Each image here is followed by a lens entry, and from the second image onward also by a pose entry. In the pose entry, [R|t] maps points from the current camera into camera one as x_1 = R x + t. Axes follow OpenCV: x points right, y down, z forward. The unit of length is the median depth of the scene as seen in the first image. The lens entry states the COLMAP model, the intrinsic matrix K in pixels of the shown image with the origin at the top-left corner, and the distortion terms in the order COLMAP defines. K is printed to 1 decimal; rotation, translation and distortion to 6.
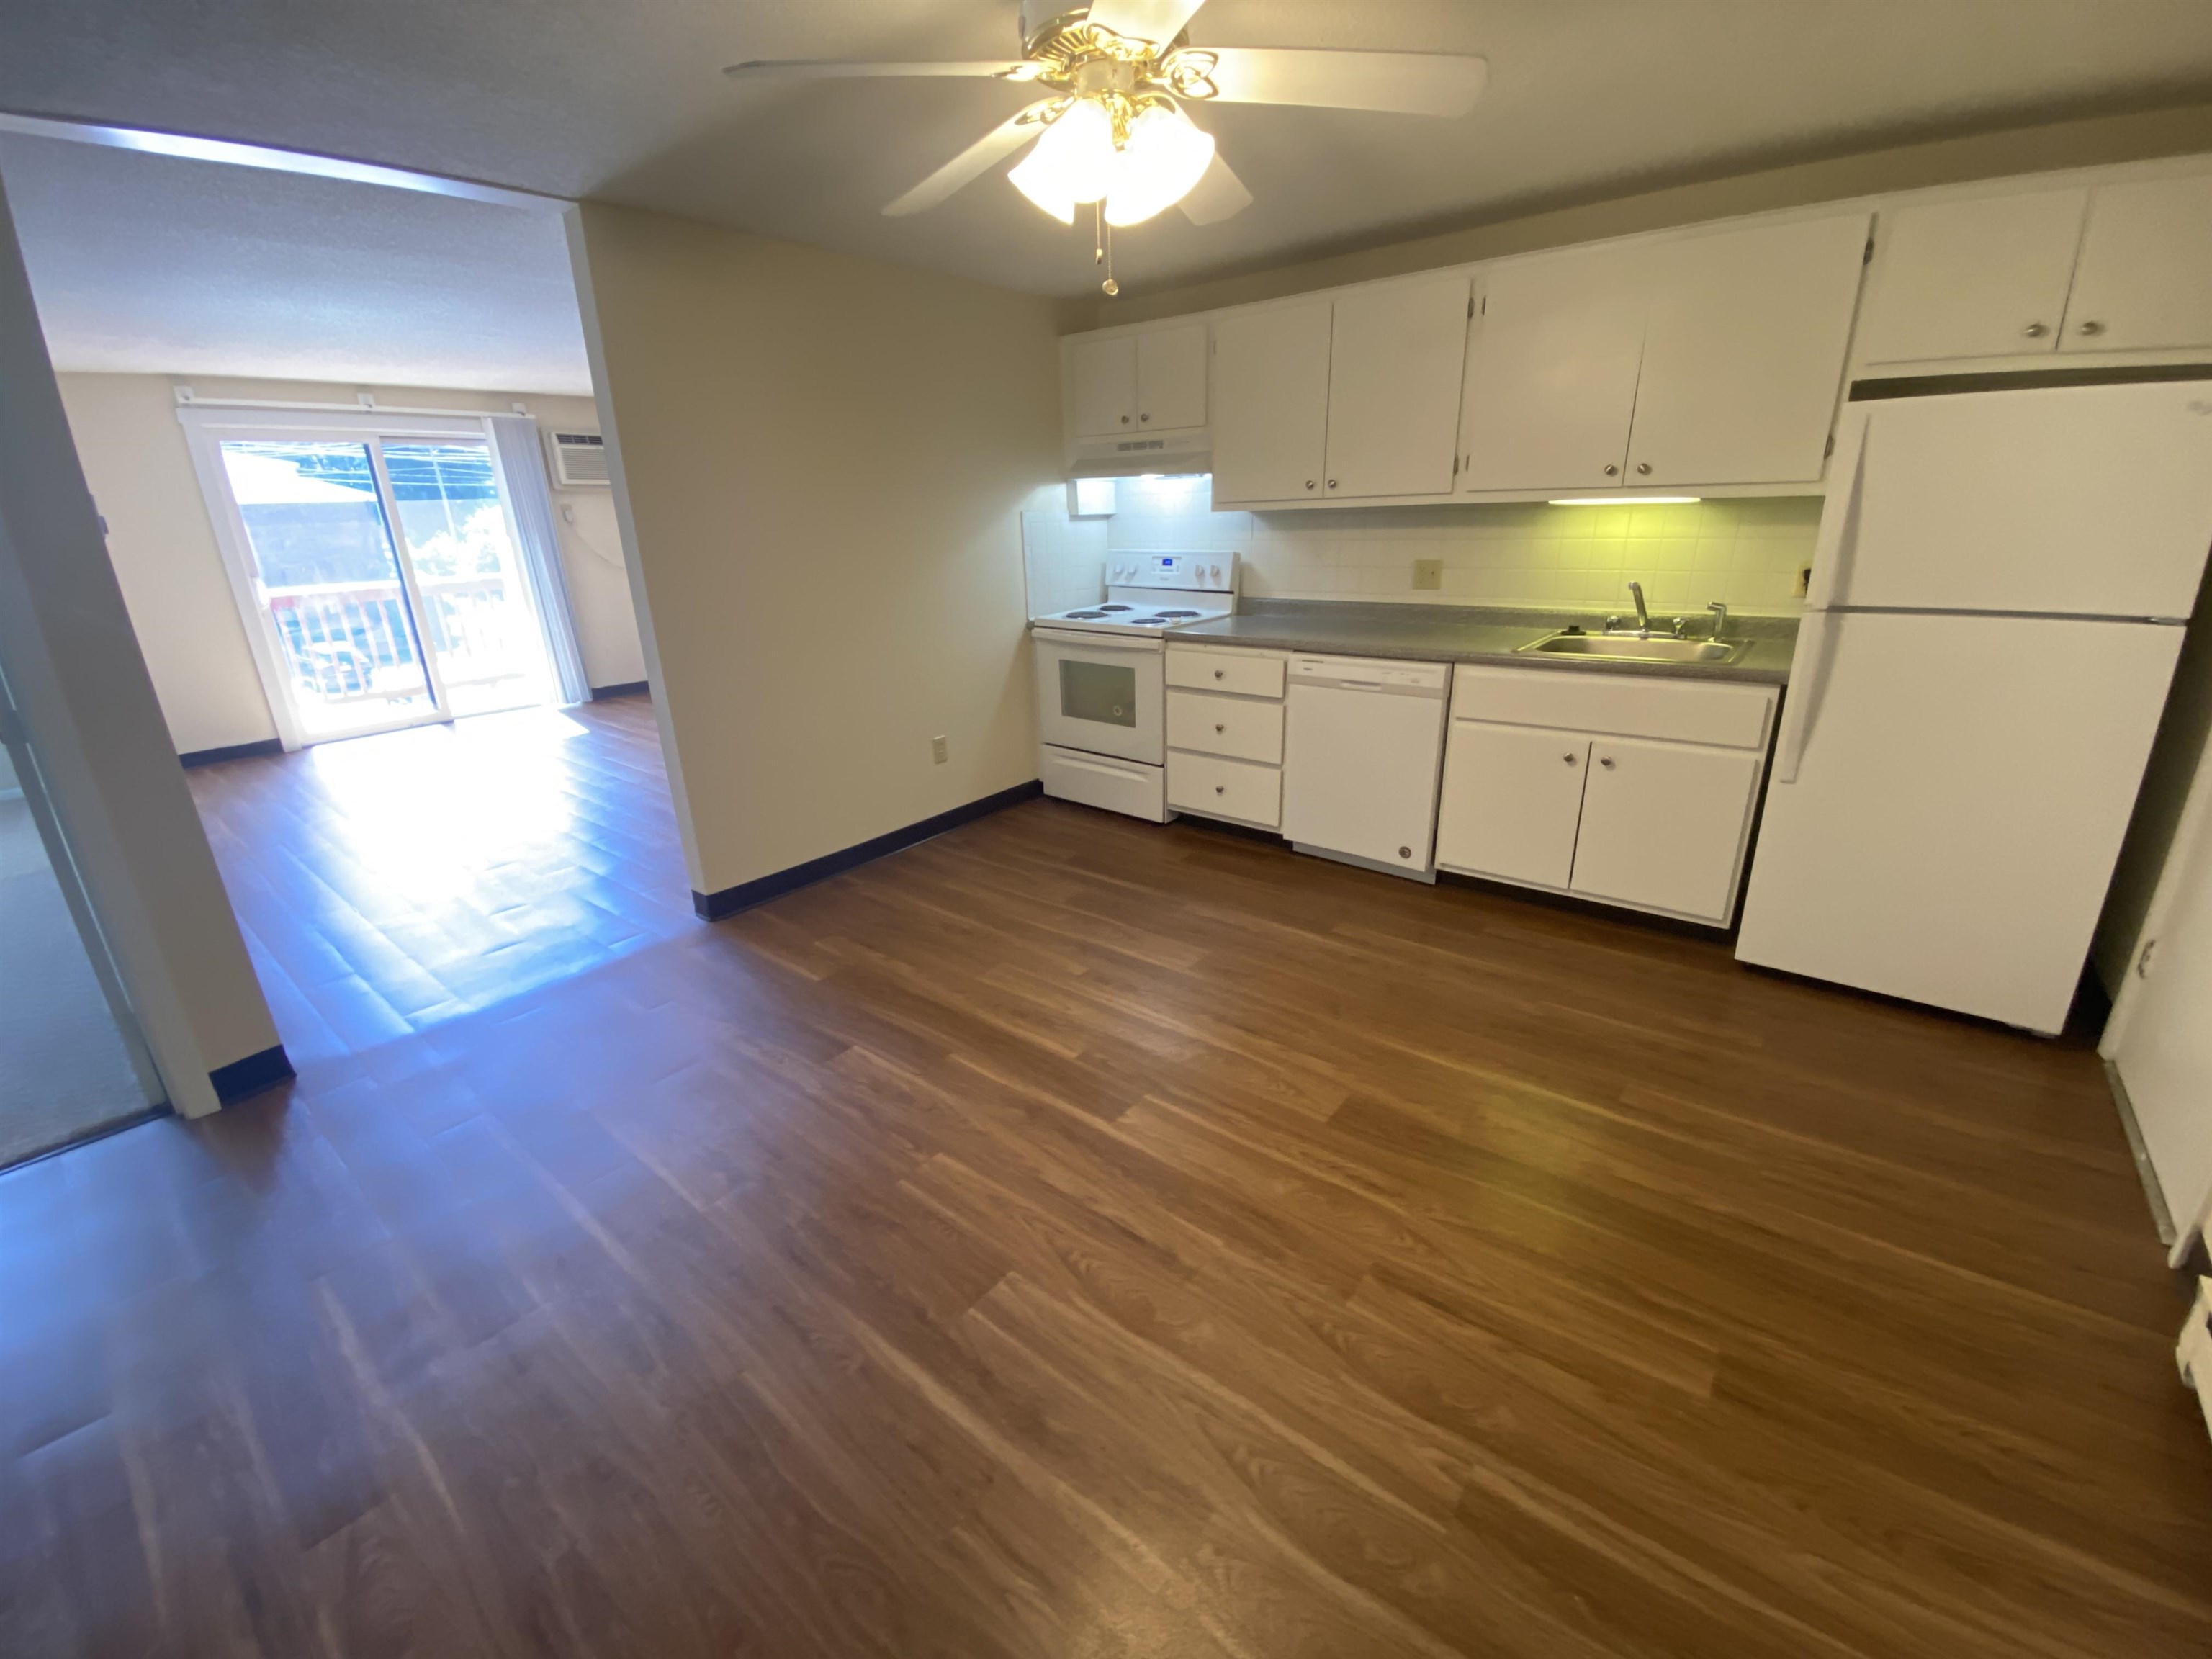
lens RADIAL K [[895.5, 0, 1105.6], [0, 895.5, 819.8], [0, 0, 1]] dist [0.038265, -0.028317]
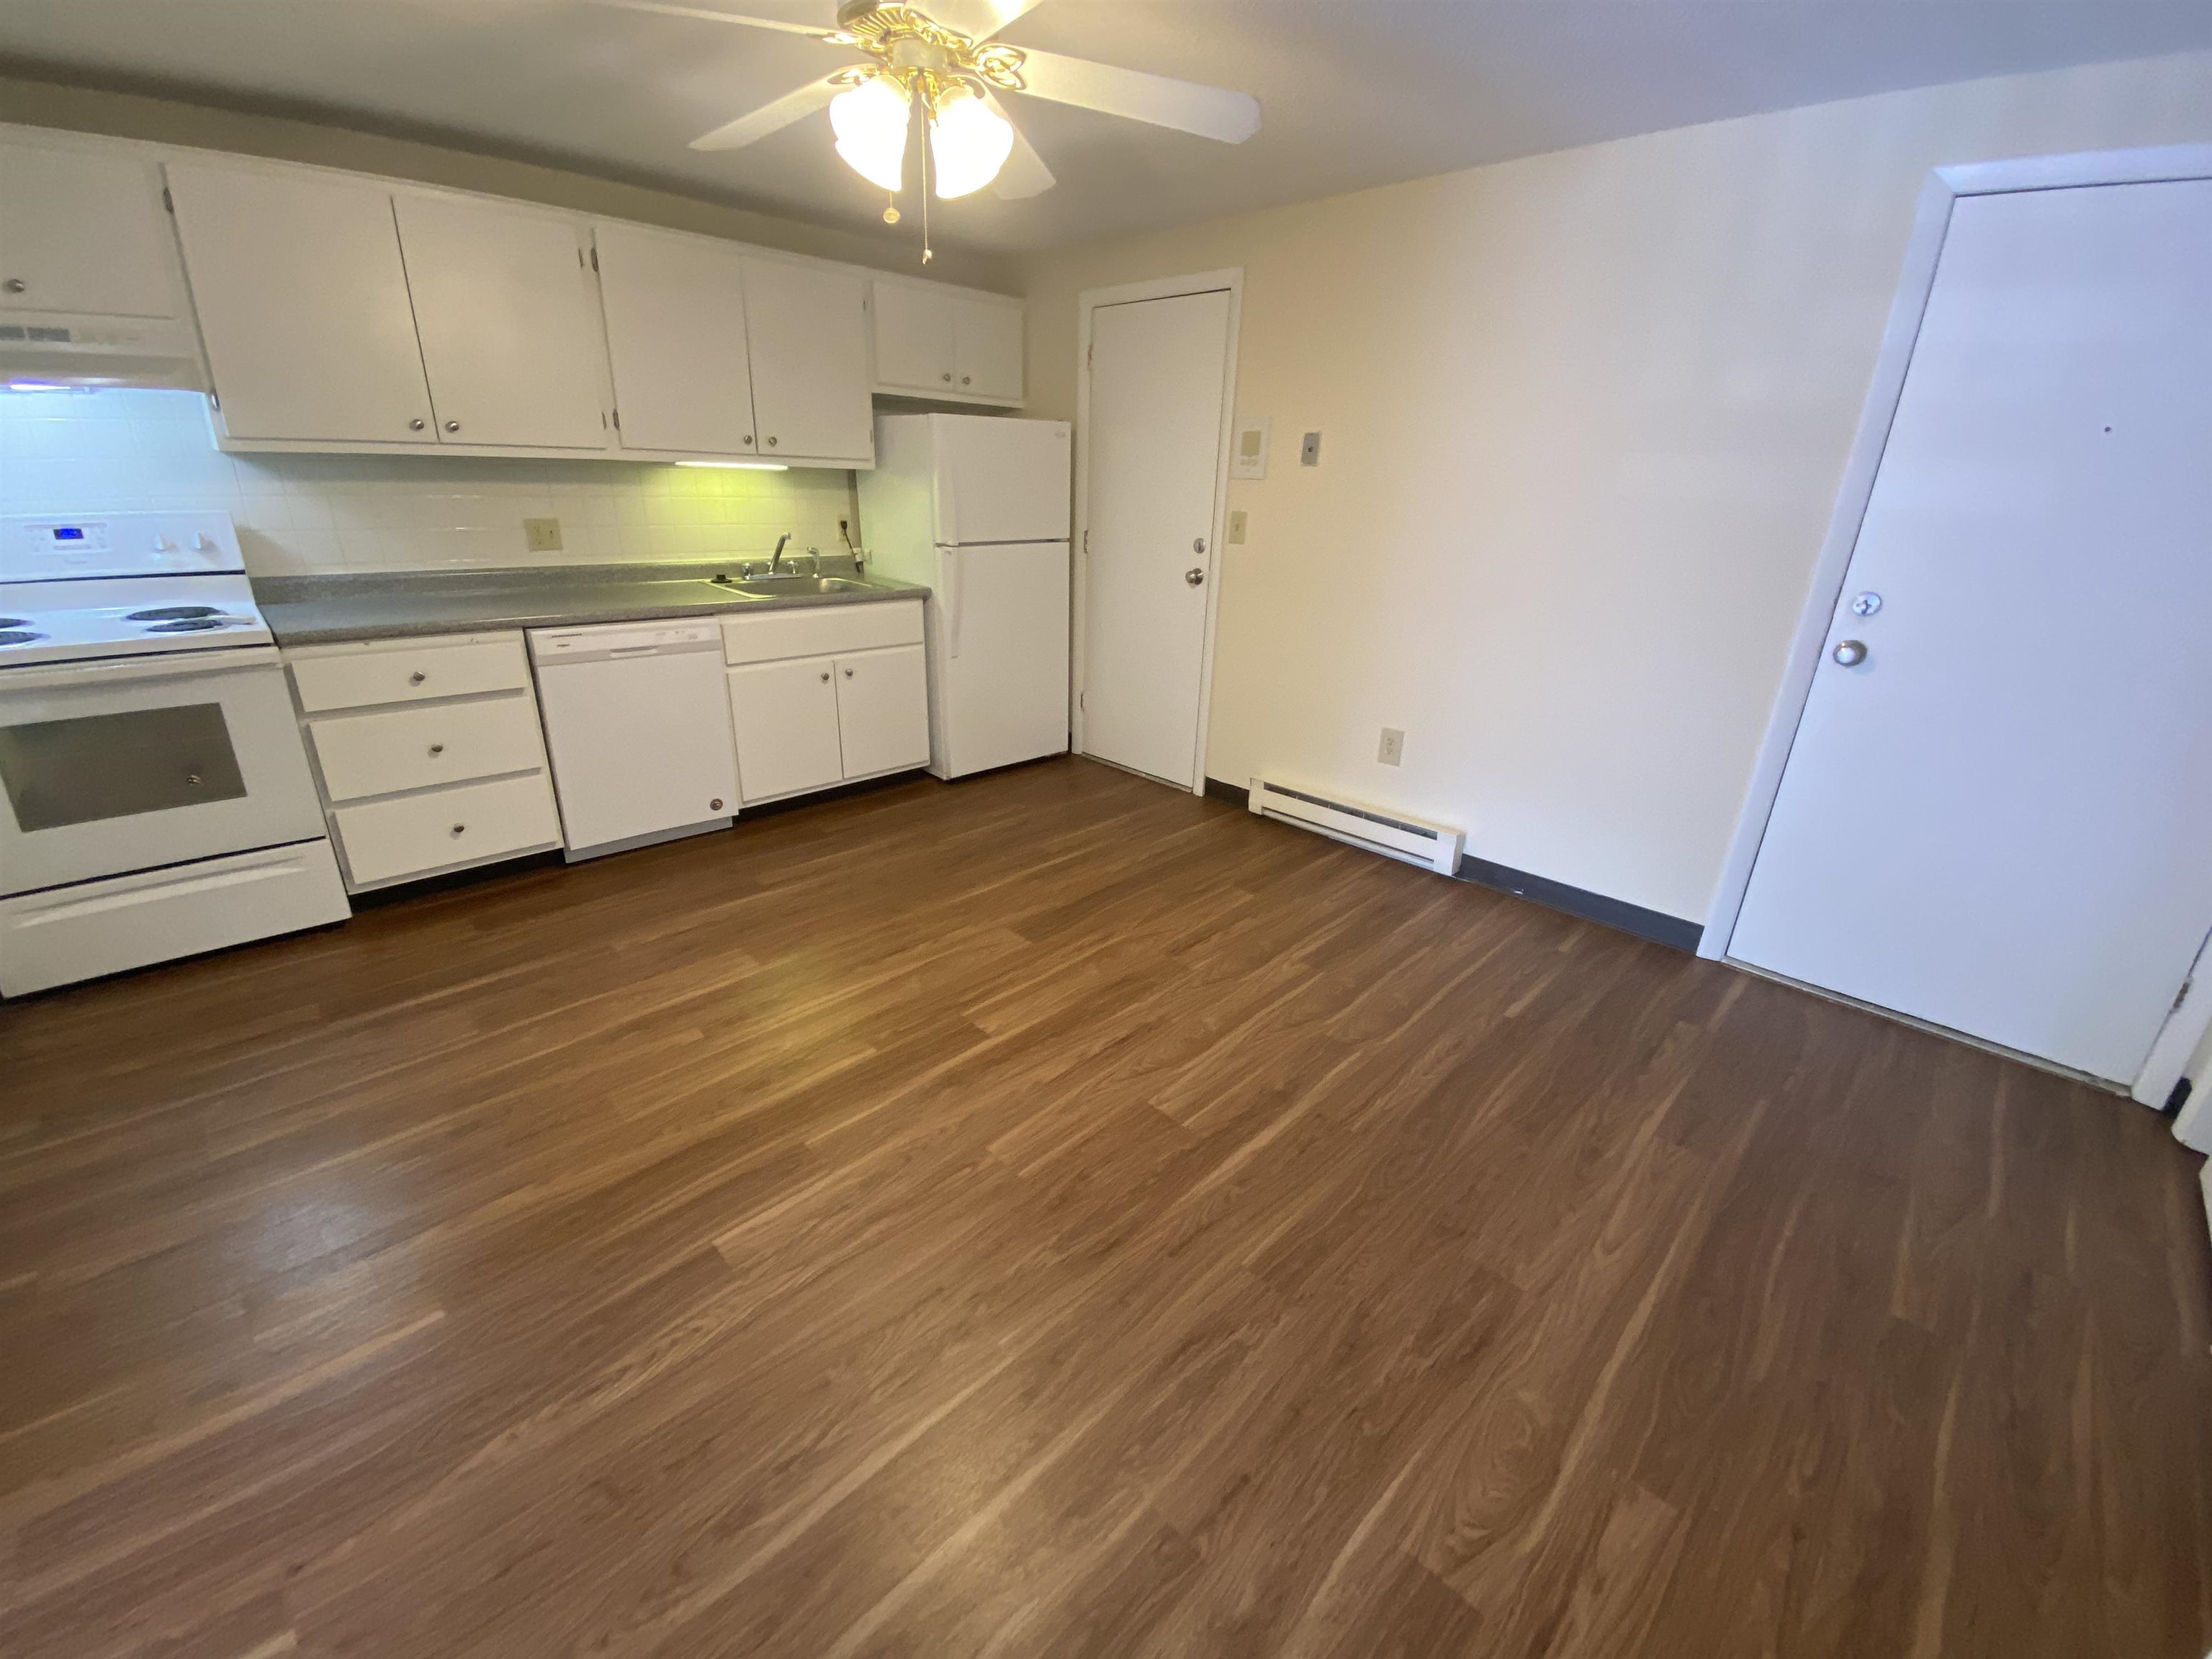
lens RADIAL K [[895.5, 0, 1105.6], [0, 895.5, 819.8], [0, 0, 1]] dist [0.038265, -0.028317]
pose [[0.102366, -0.328580, 0.938912, -0.667559], [0.288726, 0.913052, 0.288052, -0.130521], [-0.951924, 0.241601, 0.188335, 0.431092]]
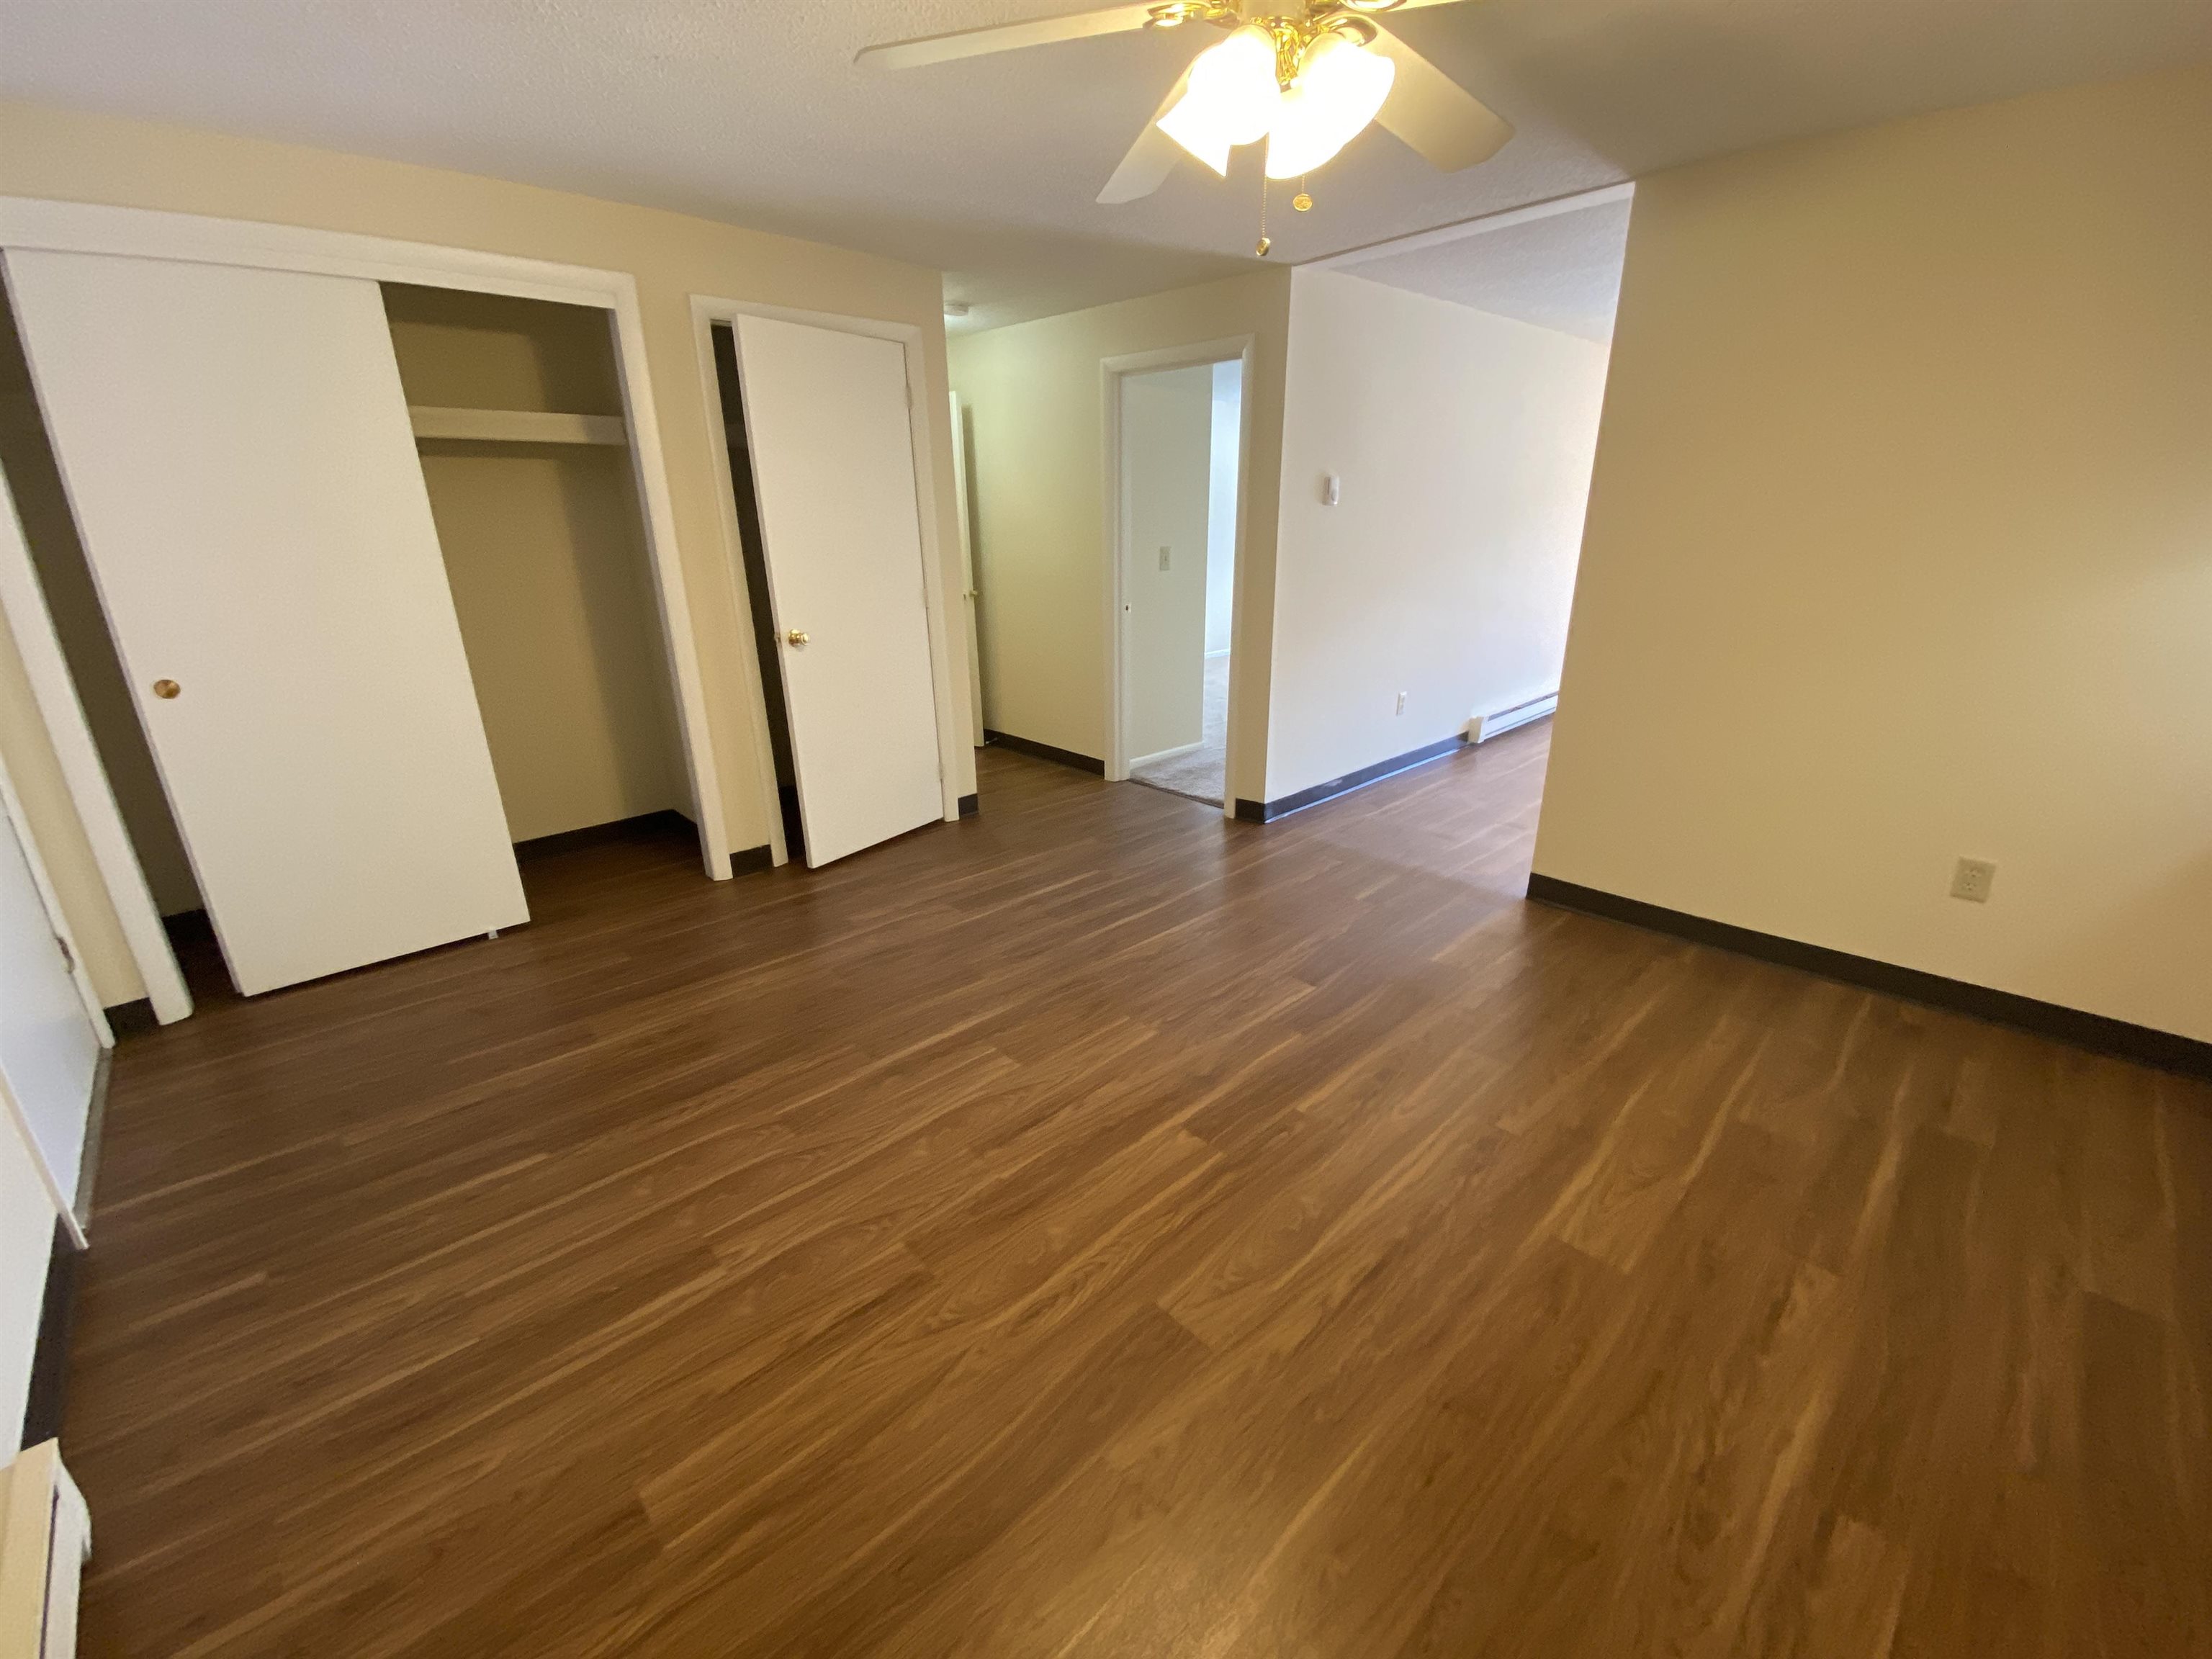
lens RADIAL K [[895.5, 0, 1105.6], [0, 895.5, 819.8], [0, 0, 1]] dist [0.038265, -0.028317]
pose [[-0.128893, 0.348175, -0.928526, 0.588579], [-0.310428, 0.875110, 0.371237, -0.212960], [0.941818, 0.336091, -0.004712, 0.589948]]
